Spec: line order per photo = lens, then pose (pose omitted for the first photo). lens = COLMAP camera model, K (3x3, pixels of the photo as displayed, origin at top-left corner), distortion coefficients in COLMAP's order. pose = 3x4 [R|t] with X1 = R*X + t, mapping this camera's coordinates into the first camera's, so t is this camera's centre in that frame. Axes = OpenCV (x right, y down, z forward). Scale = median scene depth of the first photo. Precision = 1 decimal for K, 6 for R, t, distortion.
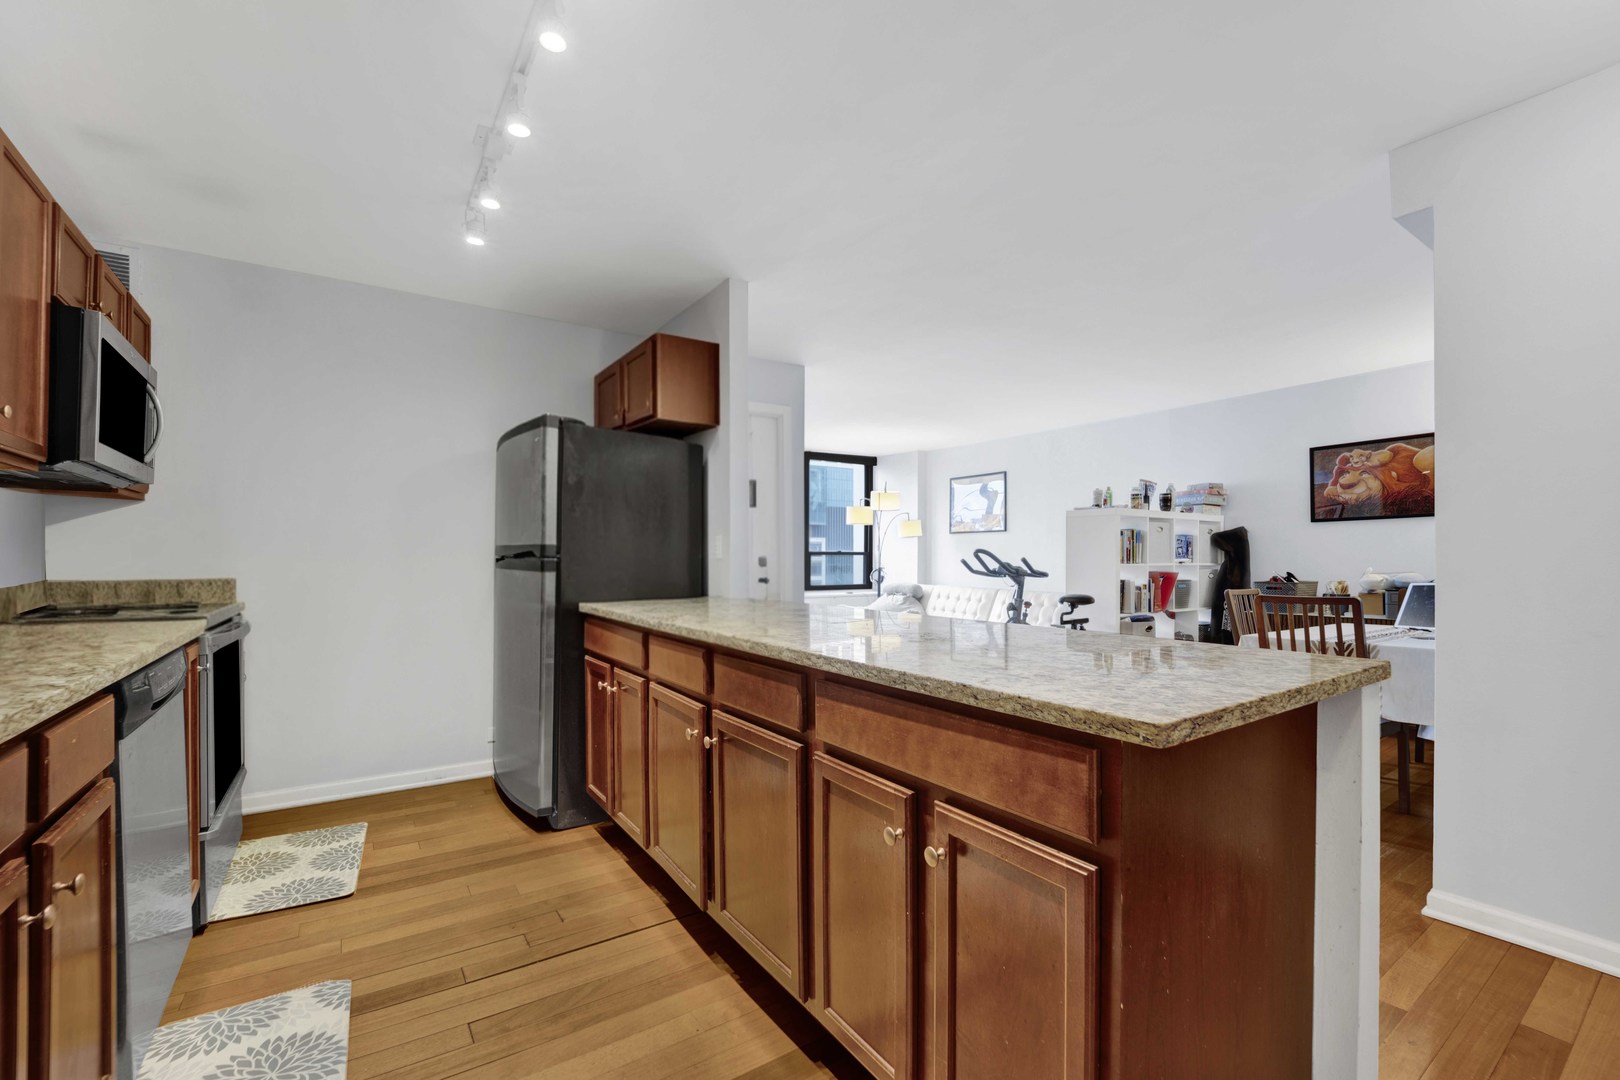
lens RADIAL K [[681.2, 0, 775.7], [0, 681.2, 554.2], [0, 0, 1]] dist [-0.009889, -0.001915]
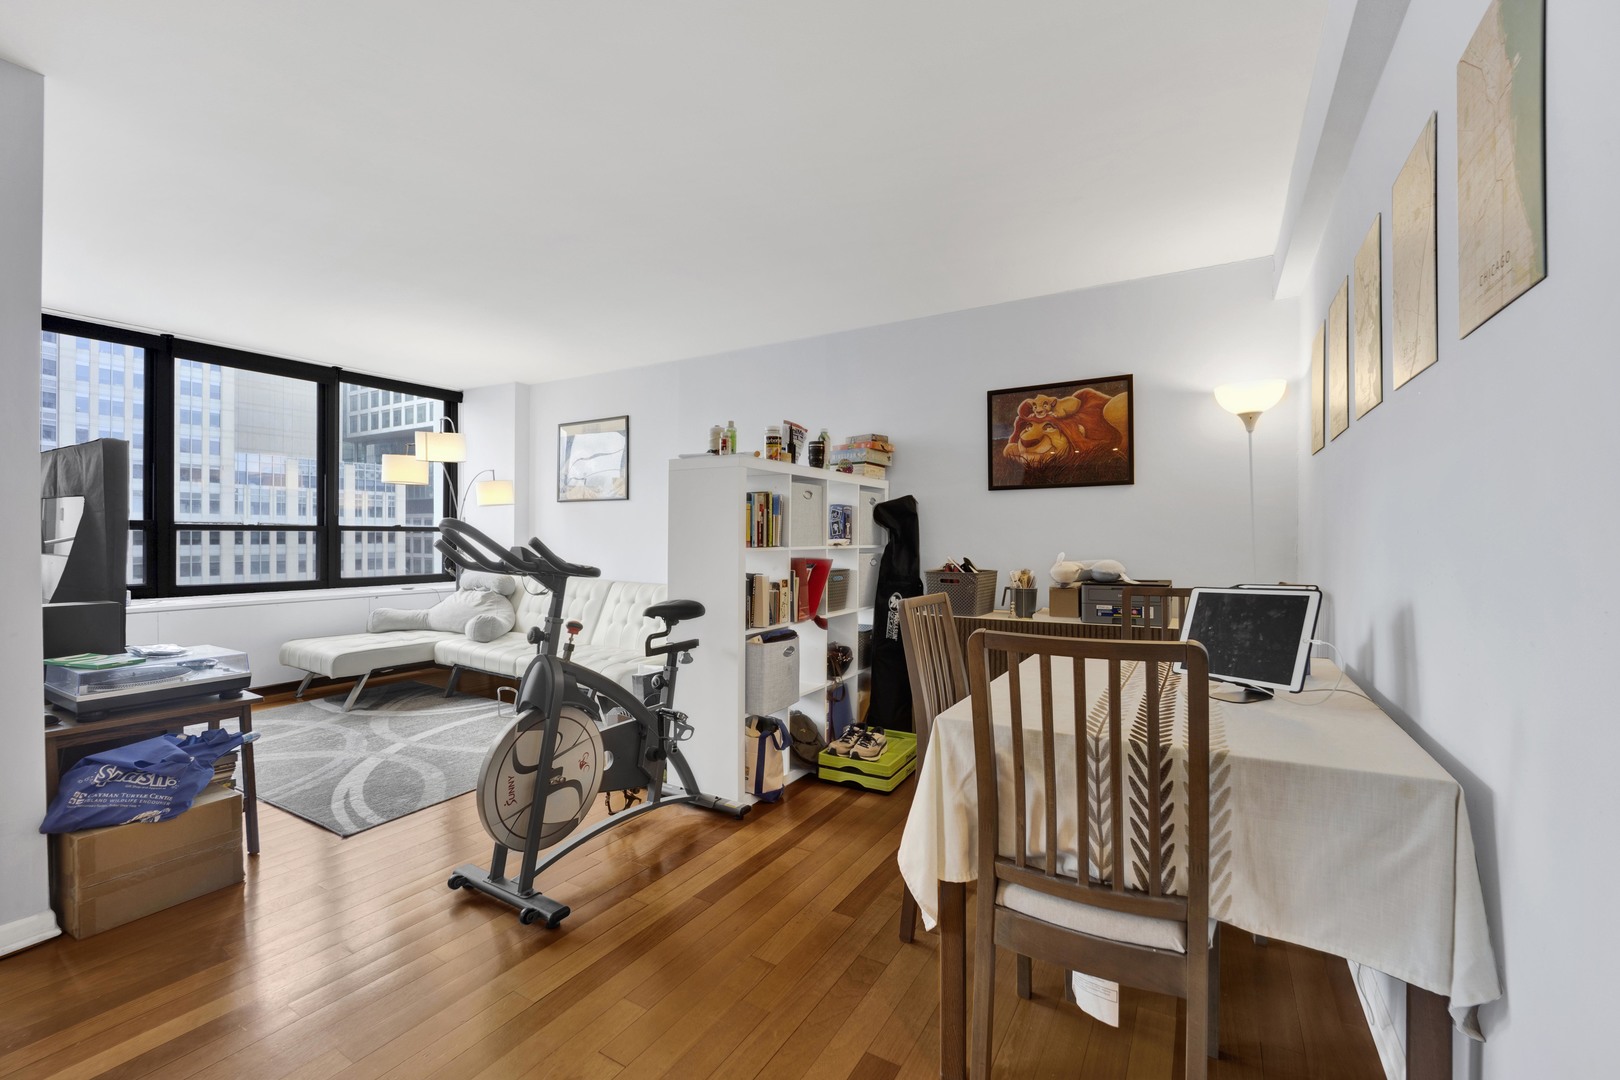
lens RADIAL K [[681.2, 0, 790.7], [0, 681.2, 545.7], [0, 0, 1]] dist [-0.009889, -0.001915]
pose [[0.899544, -0.003521, 0.436817, 0.268193], [-0.005451, 0.999799, 0.019285, 0.000187], [-0.436797, -0.019729, 0.899344, 0.421311]]
